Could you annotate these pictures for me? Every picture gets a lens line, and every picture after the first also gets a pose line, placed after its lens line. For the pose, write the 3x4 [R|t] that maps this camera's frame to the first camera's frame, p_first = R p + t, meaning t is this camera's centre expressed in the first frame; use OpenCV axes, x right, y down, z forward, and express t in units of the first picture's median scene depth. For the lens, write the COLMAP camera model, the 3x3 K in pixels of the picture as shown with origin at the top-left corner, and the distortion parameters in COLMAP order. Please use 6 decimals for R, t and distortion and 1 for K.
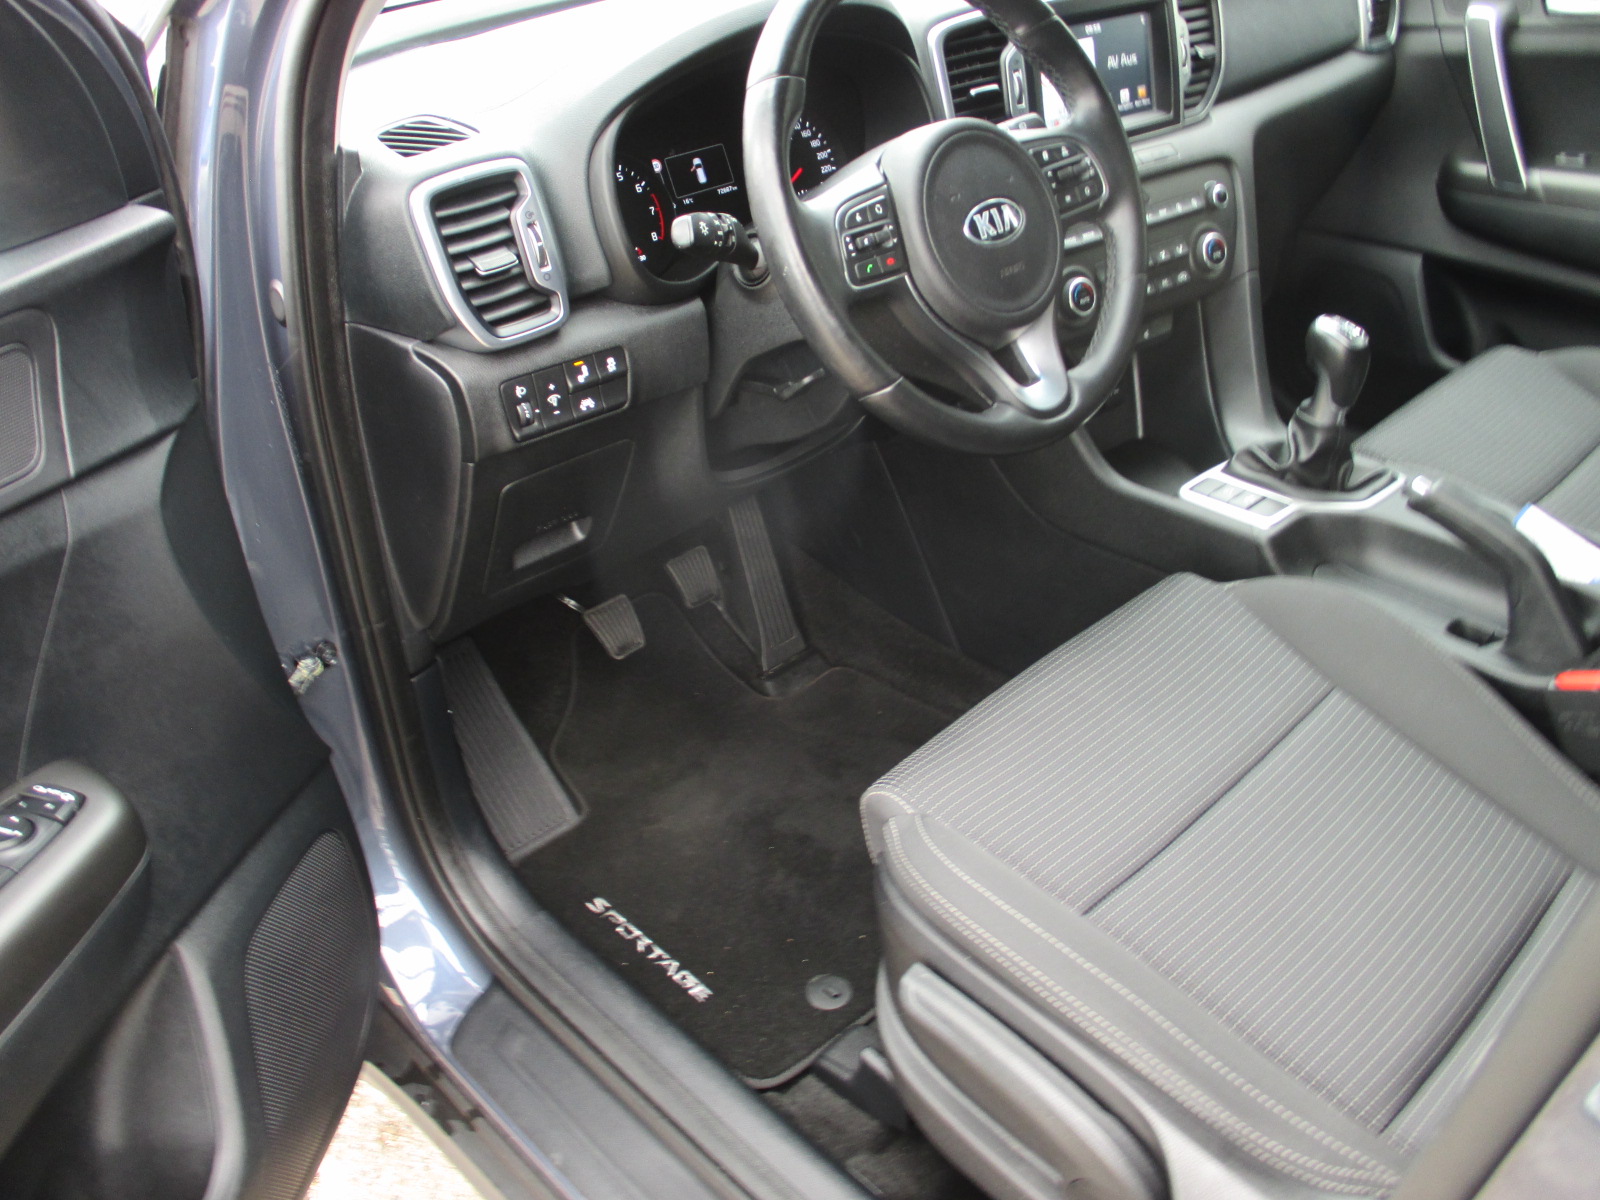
lens RADIAL K [[1319.8, 0, 799.8], [0, 1319.8, 596.9], [0, 0, 1]] dist [0.013484, -0.026140]
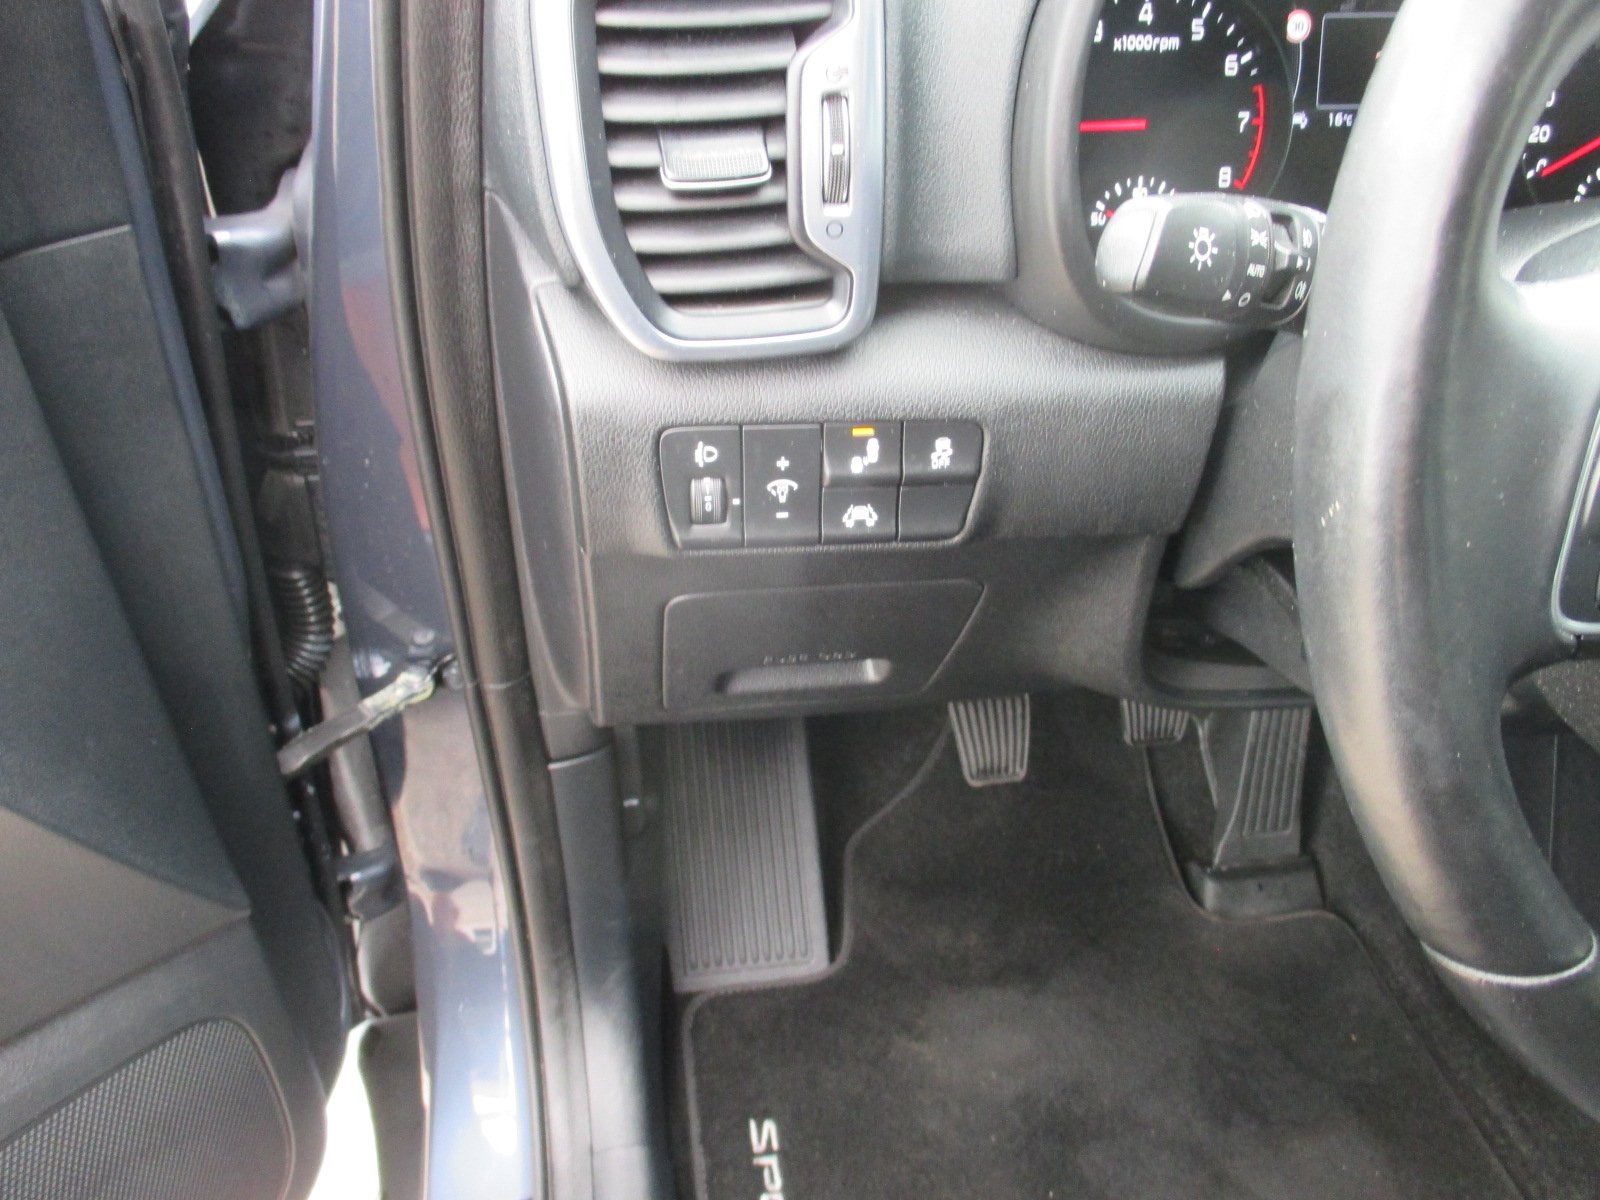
lens RADIAL K [[1319.8, 0, 804.4], [0, 1319.8, 605.8], [0, 0, 1]] dist [0.013484, -0.026140]
pose [[0.818934, 0.420246, -0.390820, 0.013942], [-0.359516, 0.906492, 0.221406, -0.215302], [0.447320, -0.040811, 0.893443, 0.594553]]
